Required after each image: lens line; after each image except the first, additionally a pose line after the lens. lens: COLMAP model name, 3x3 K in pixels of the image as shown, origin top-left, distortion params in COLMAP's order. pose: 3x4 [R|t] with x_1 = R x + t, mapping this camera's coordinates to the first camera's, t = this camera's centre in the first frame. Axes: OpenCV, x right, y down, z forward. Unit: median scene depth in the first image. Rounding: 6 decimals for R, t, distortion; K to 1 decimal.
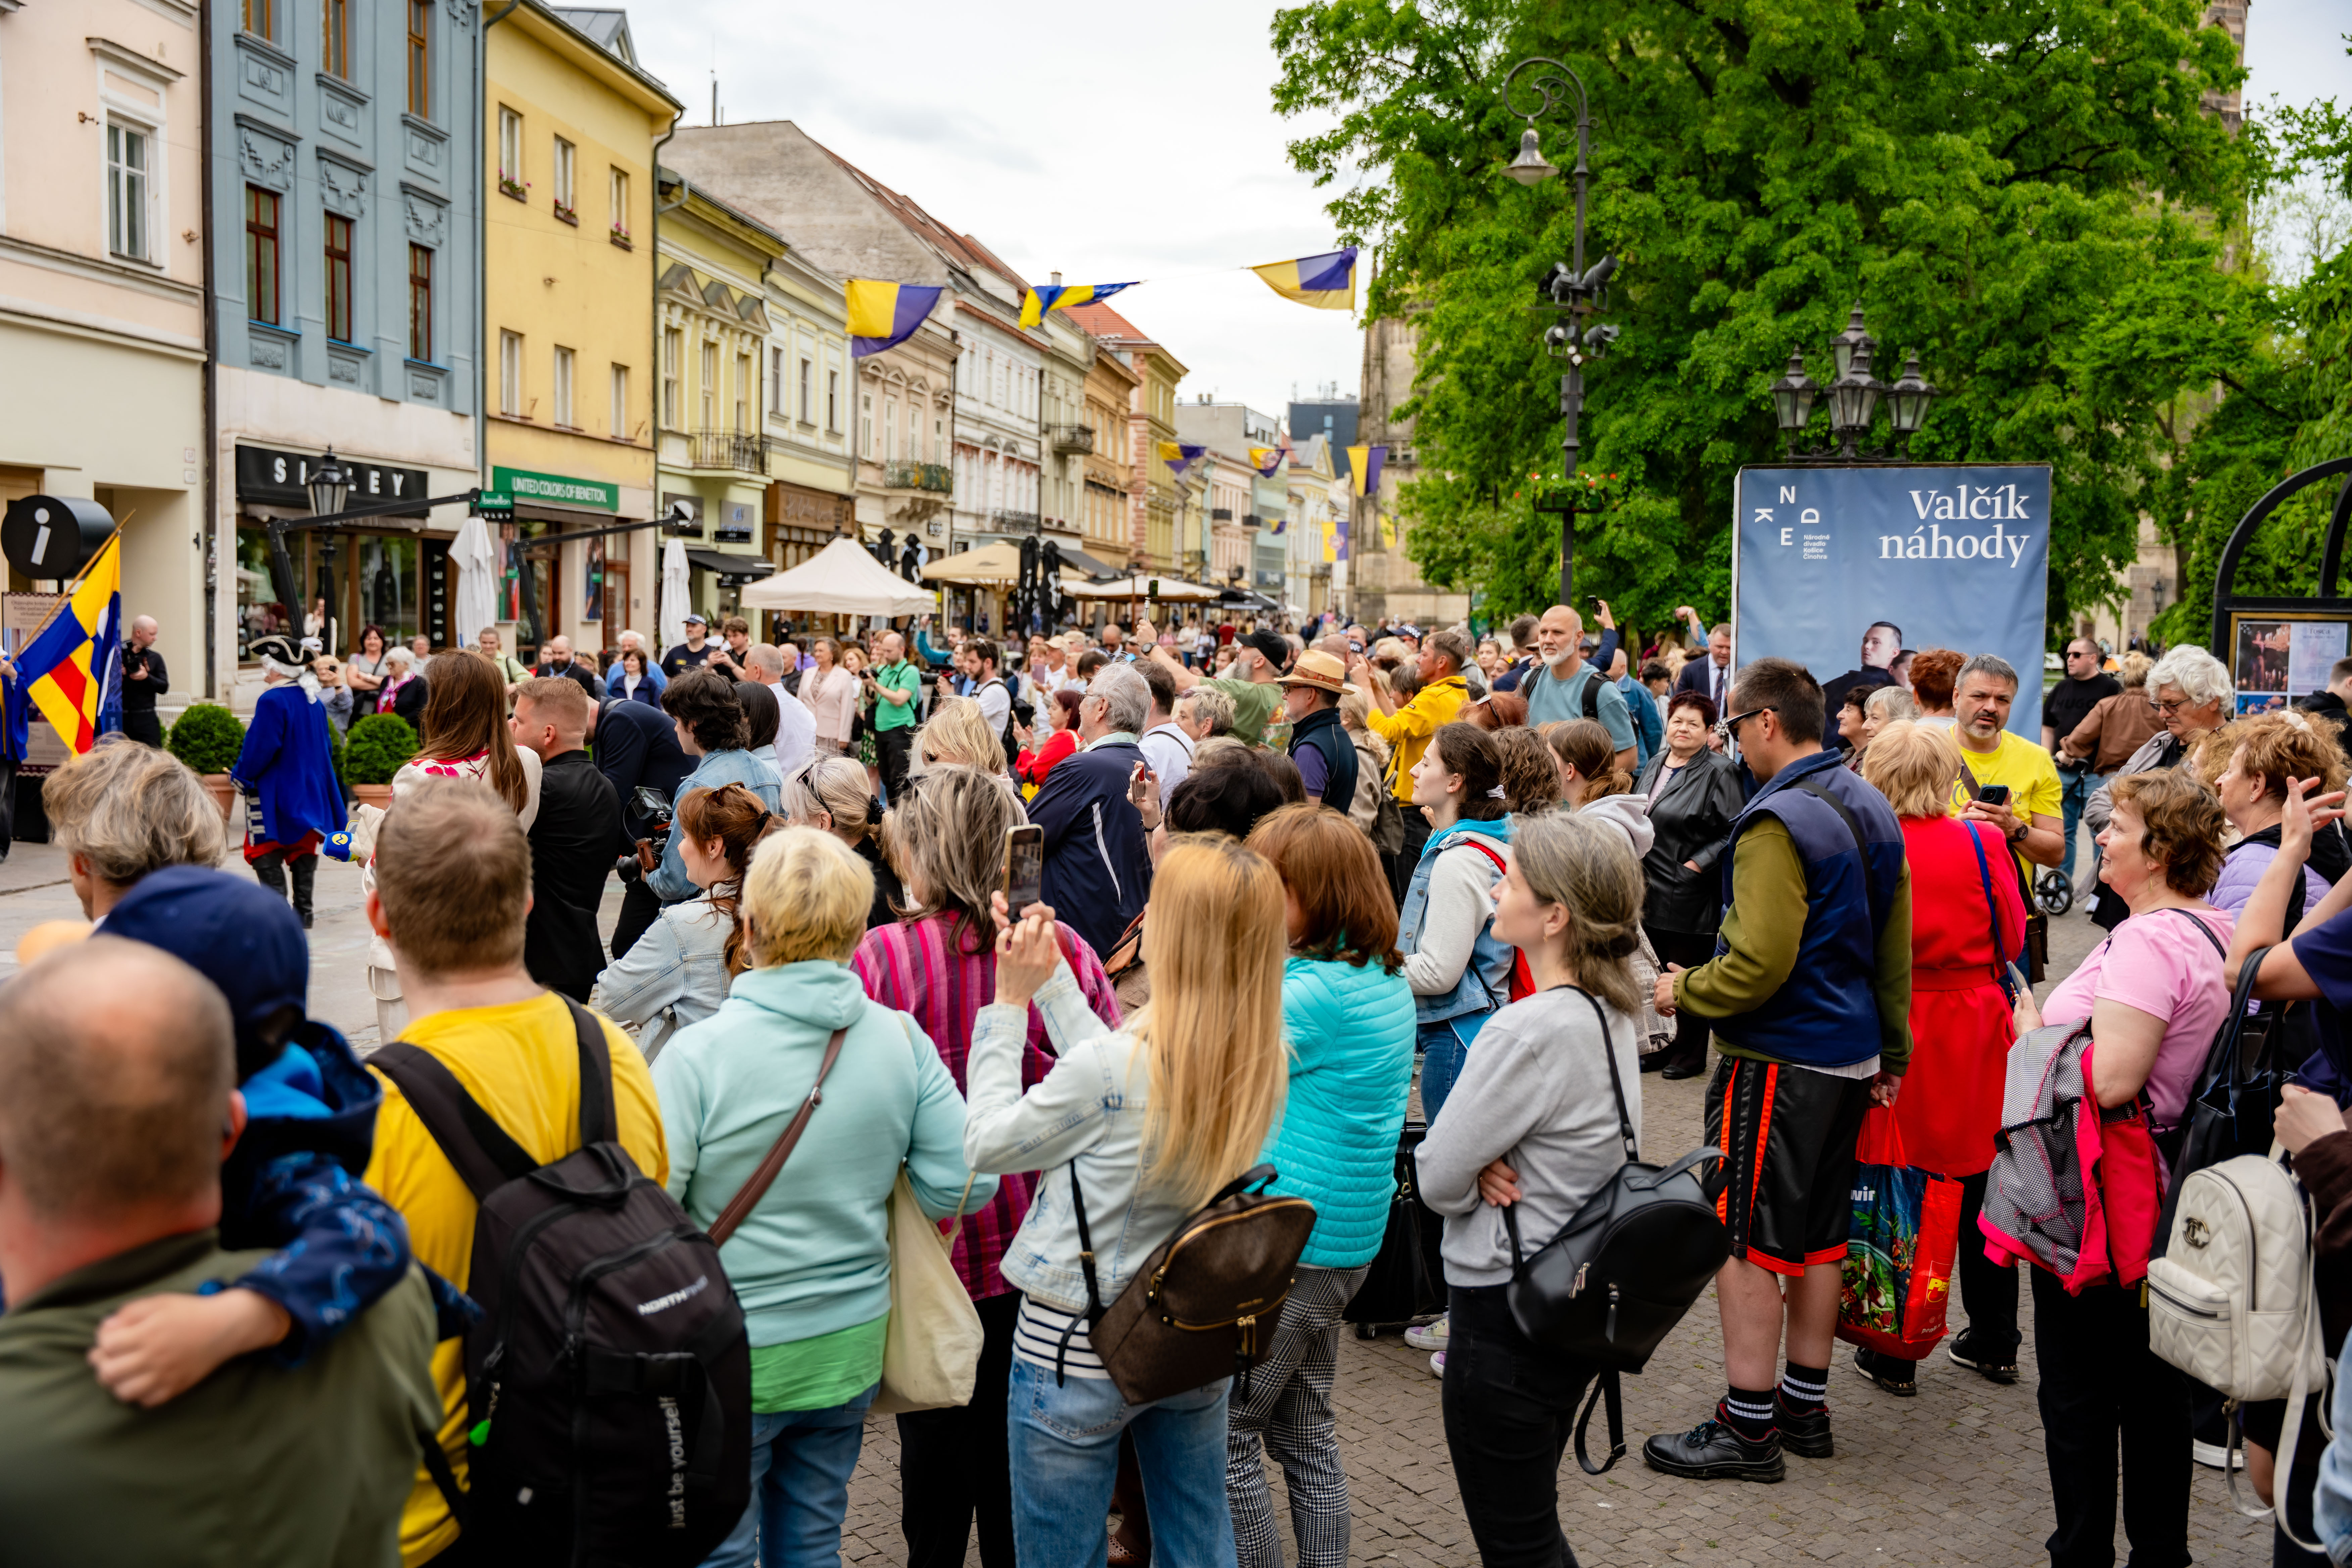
lens RADIAL K [[2229.8, 0, 1175.3], [0, 2229.8, 784.5], [0, 0, 1]] dist [0.011900, 0.004853]
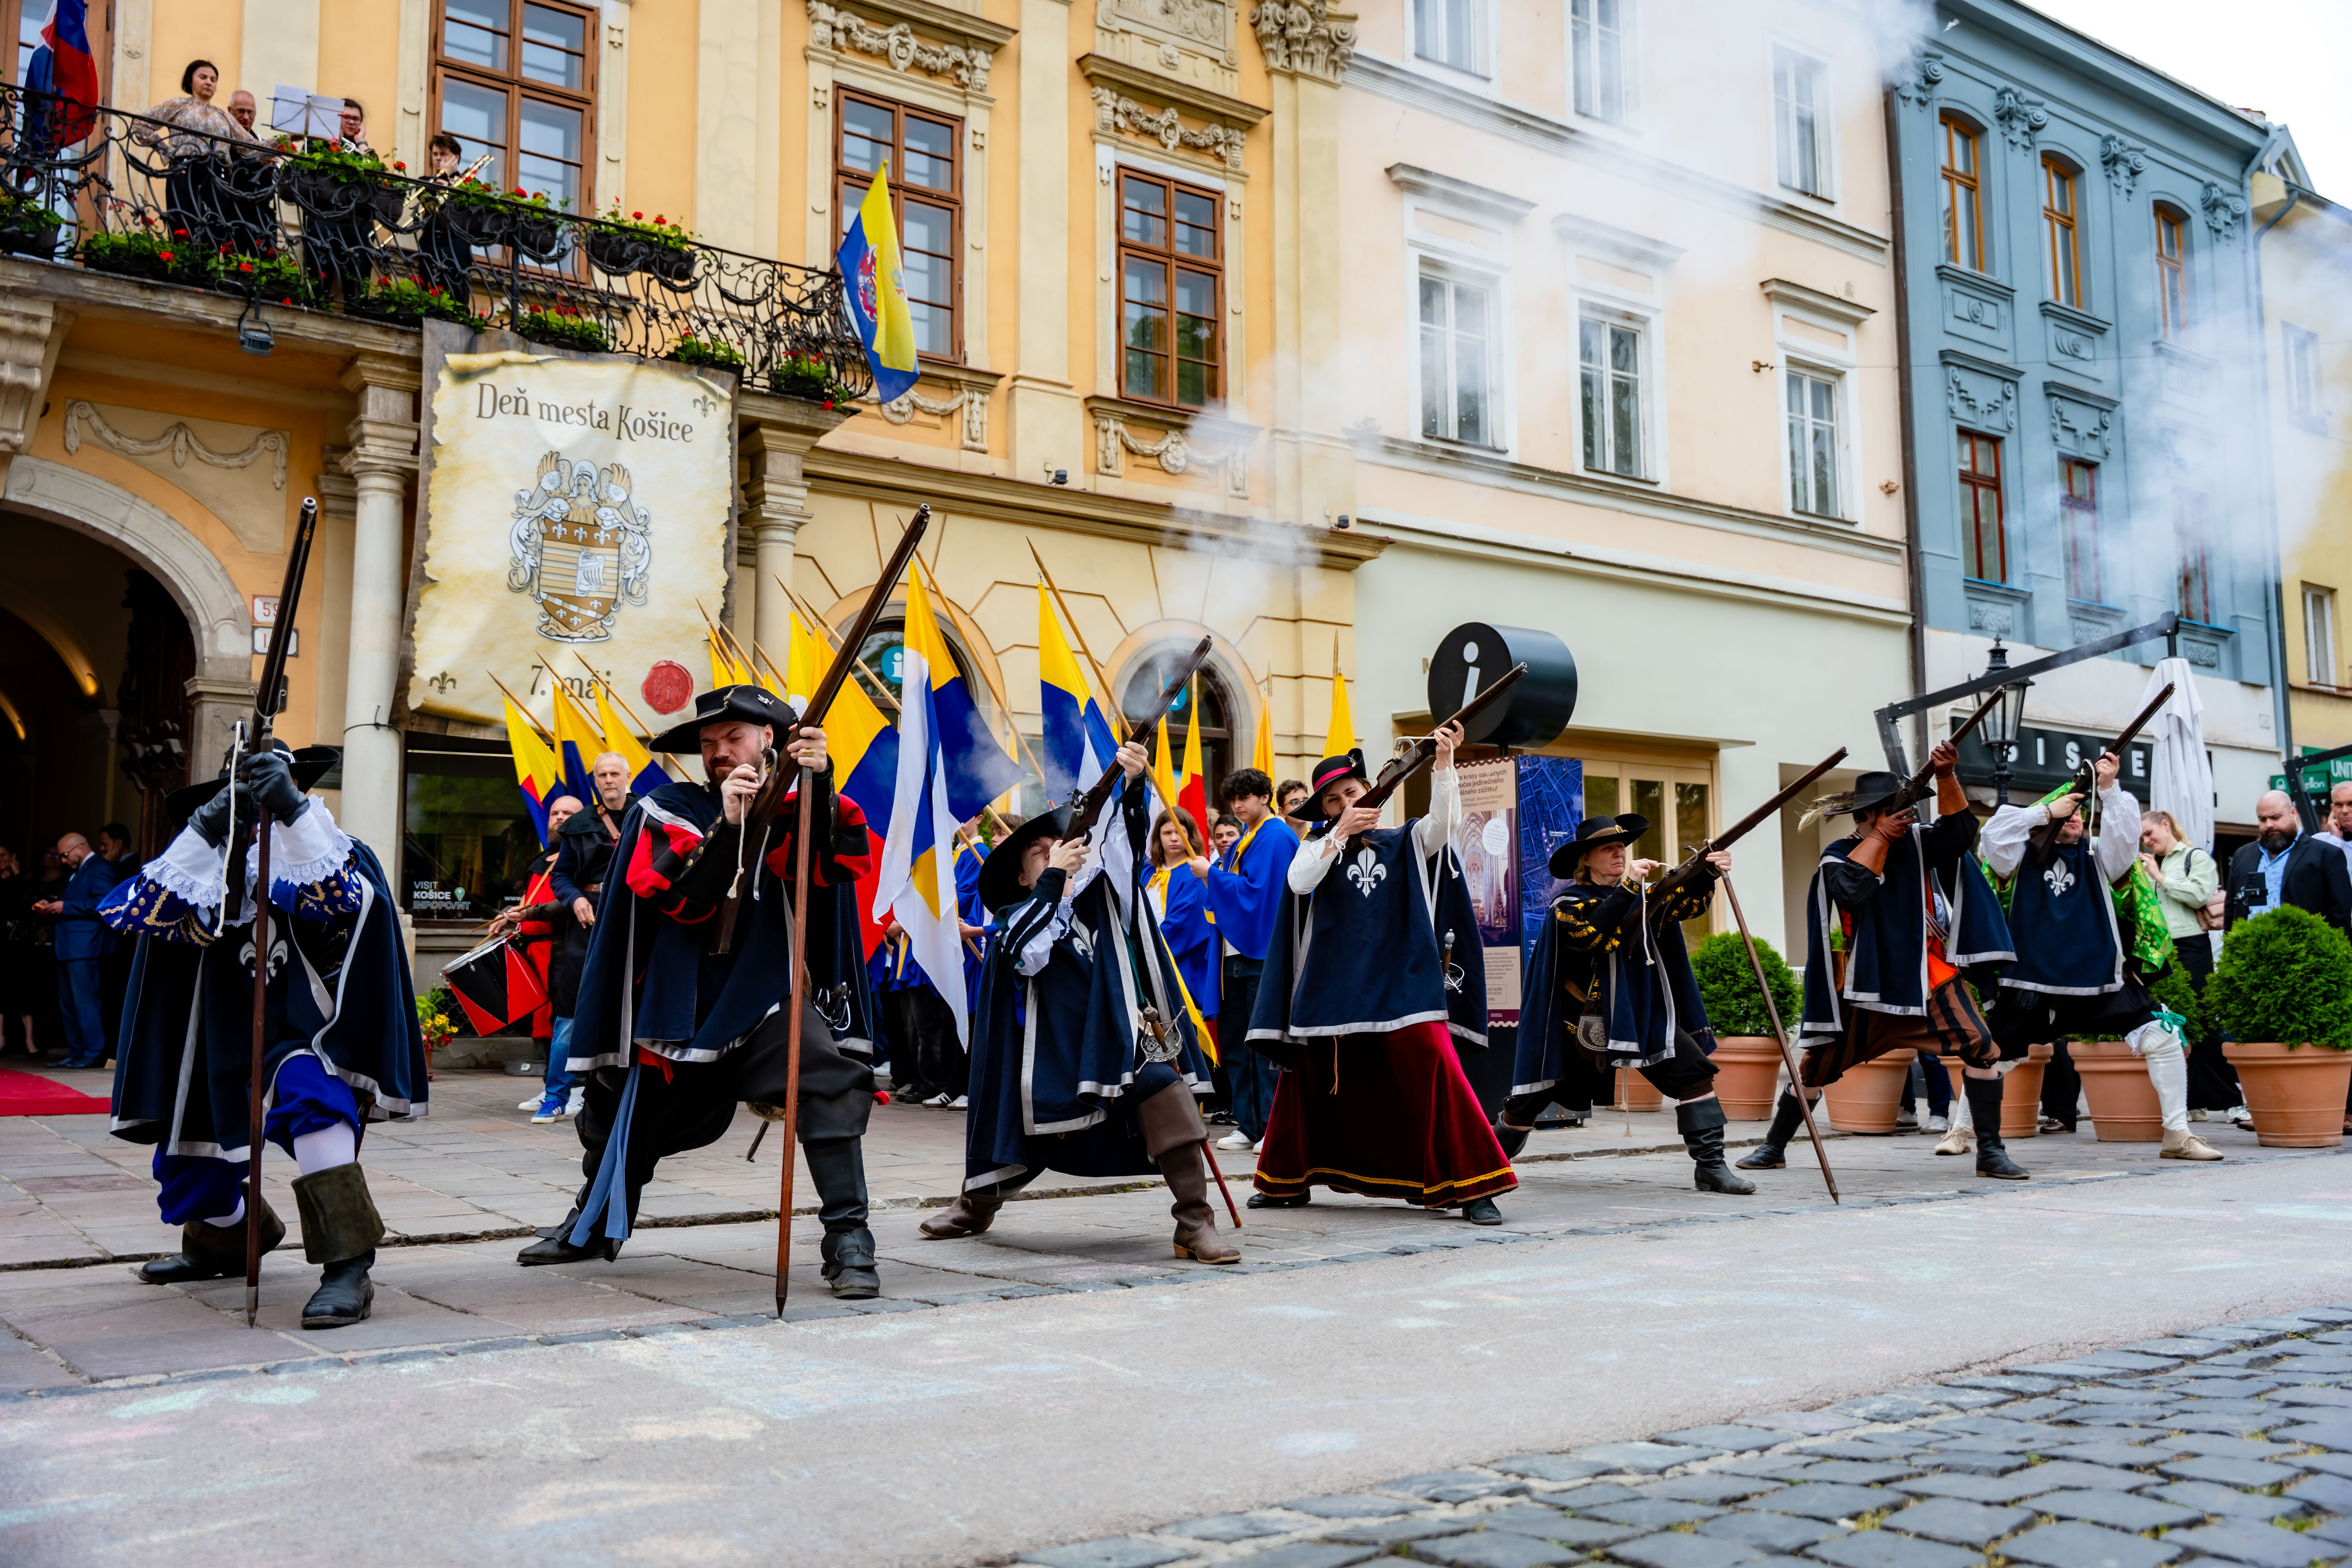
lens RADIAL K [[2056.9, 0, 1198.1], [0, 2056.9, 777.0], [0, 0, 1]] dist [0.004105, -0.006426]
pose [[0.684120, -0.110051, -0.721019, -0.049996], [-0.032711, 0.982927, -0.181064, 0.018473], [0.728635, 0.147455, 0.668840, 0.246485]]
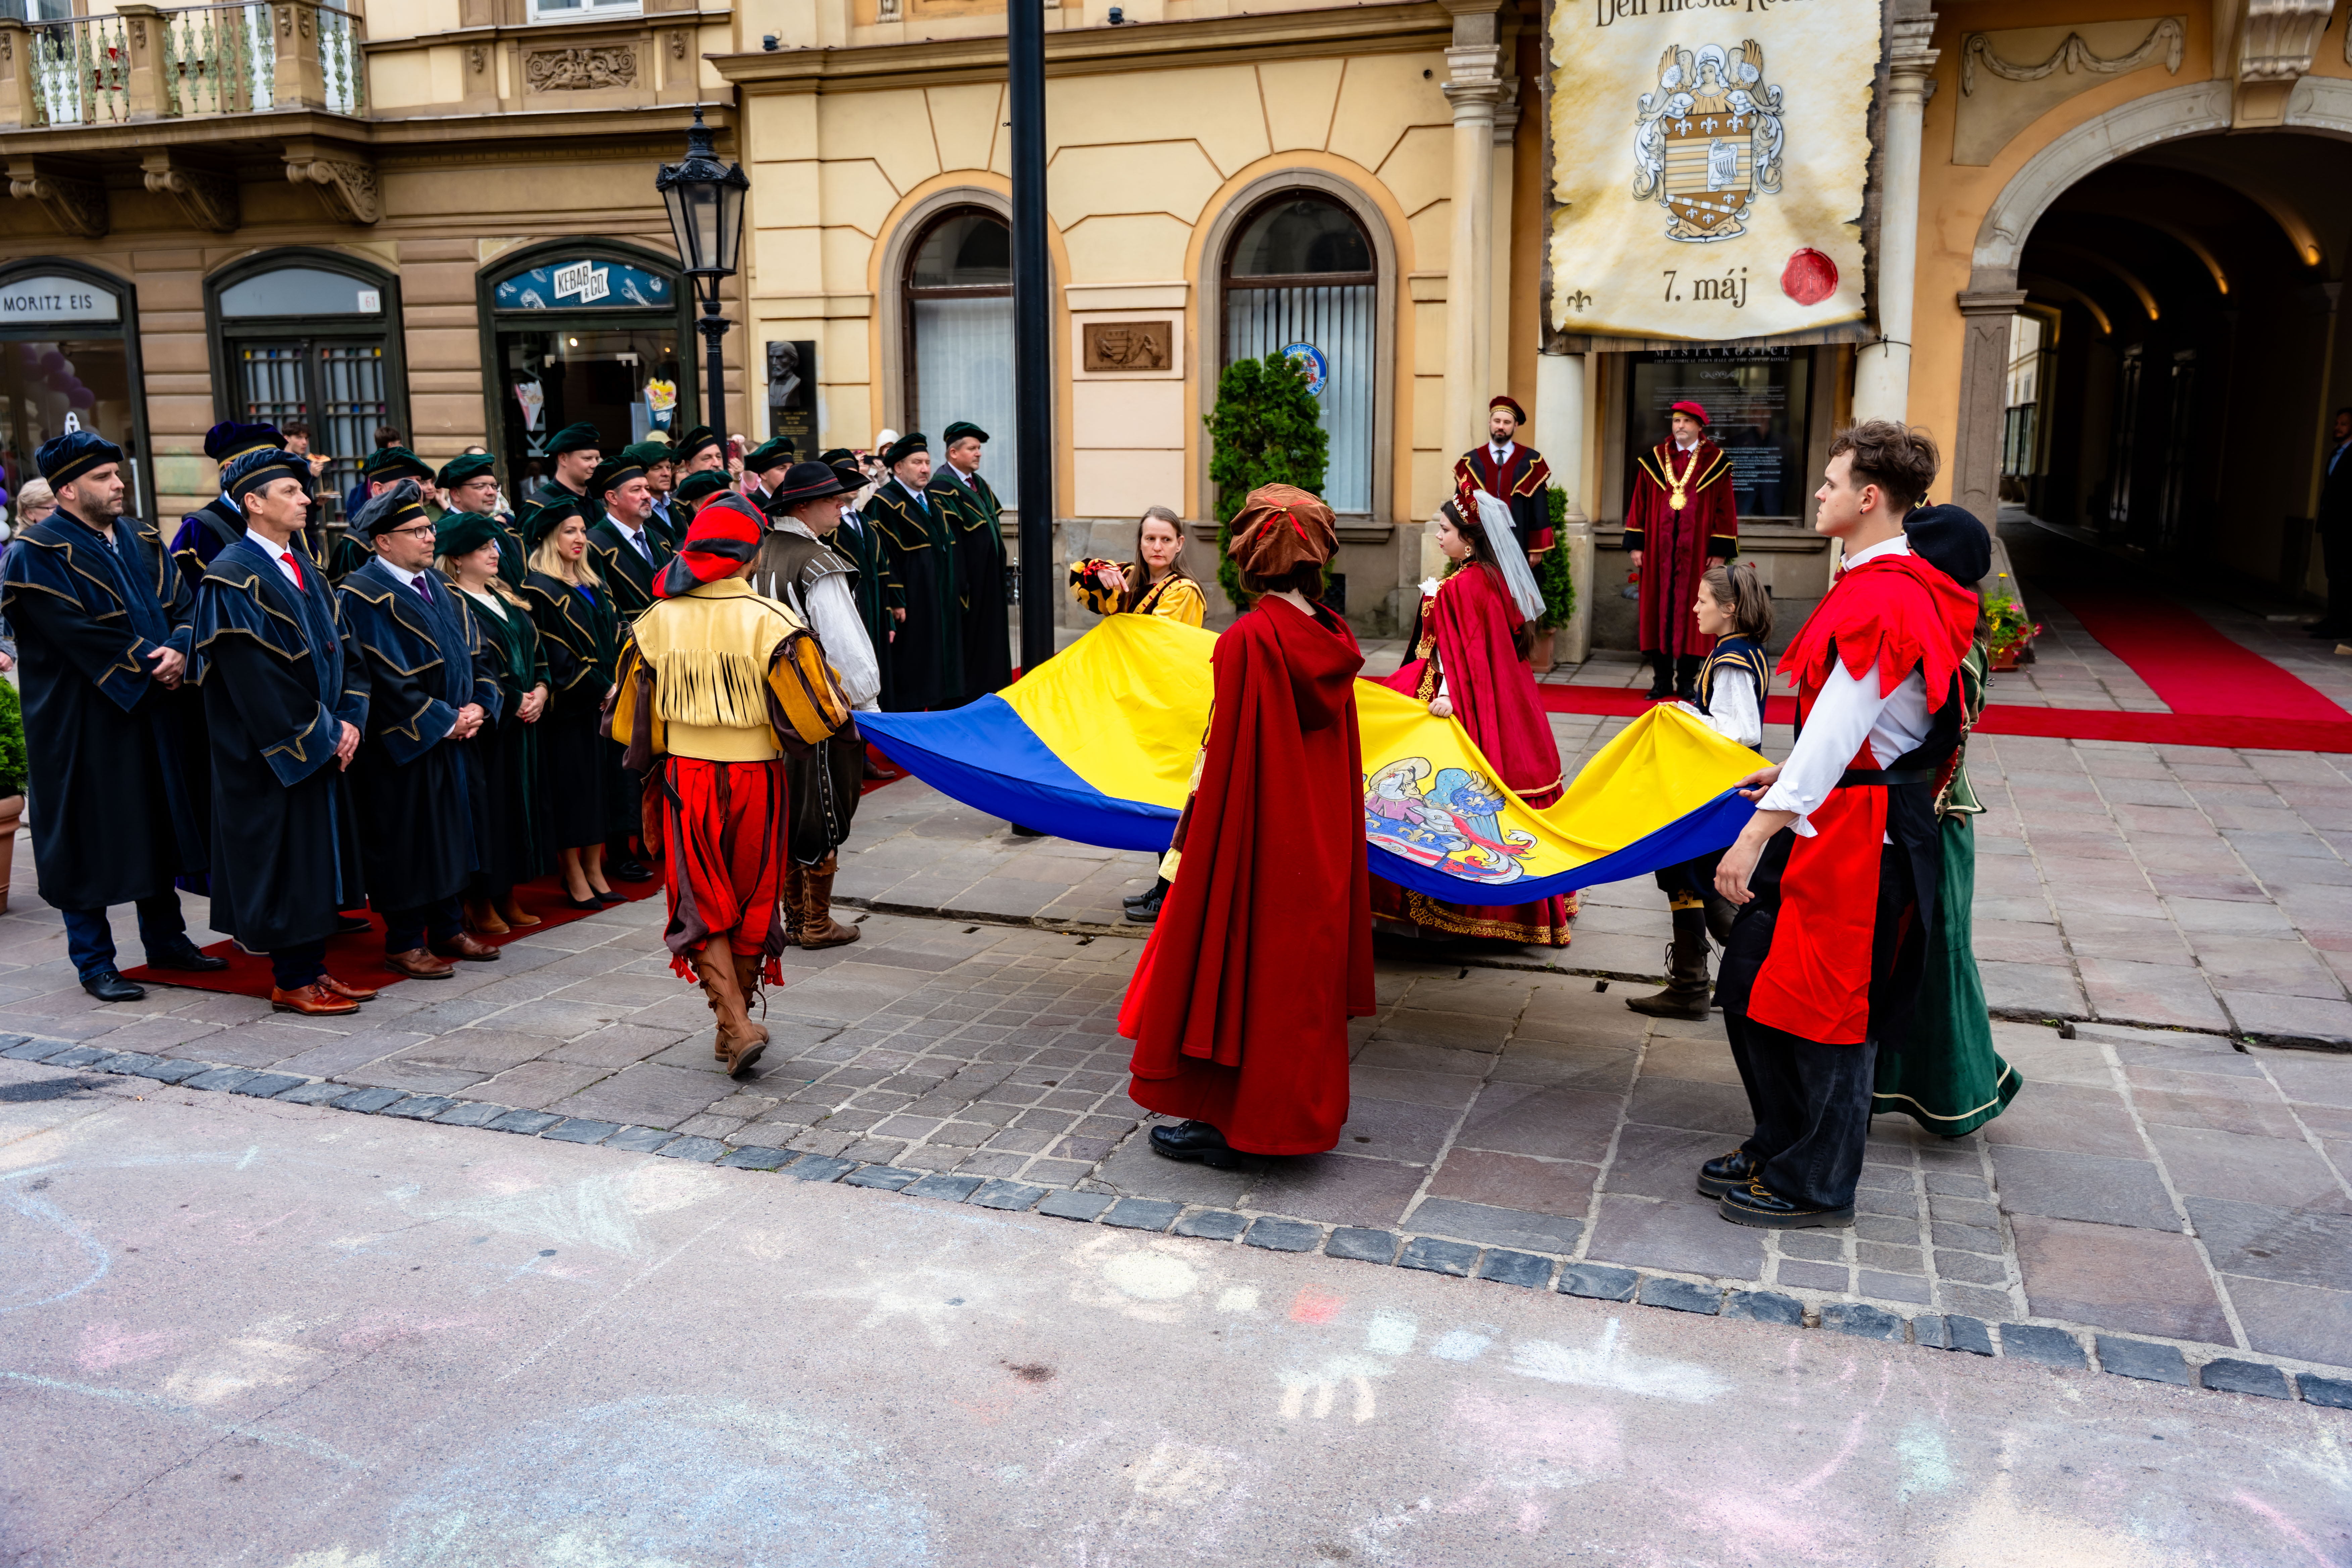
lens RADIAL K [[1838.7, 0, 1183.2], [0, 1838.7, 785.0], [0, 0, 1]] dist [0.012592, -0.019241]
pose [[-0.222656, 0.151616, -0.963035, -0.060435], [-0.081622, 0.981465, 0.173389, -0.011577], [0.971474, 0.117211, -0.206154, 0.216044]]
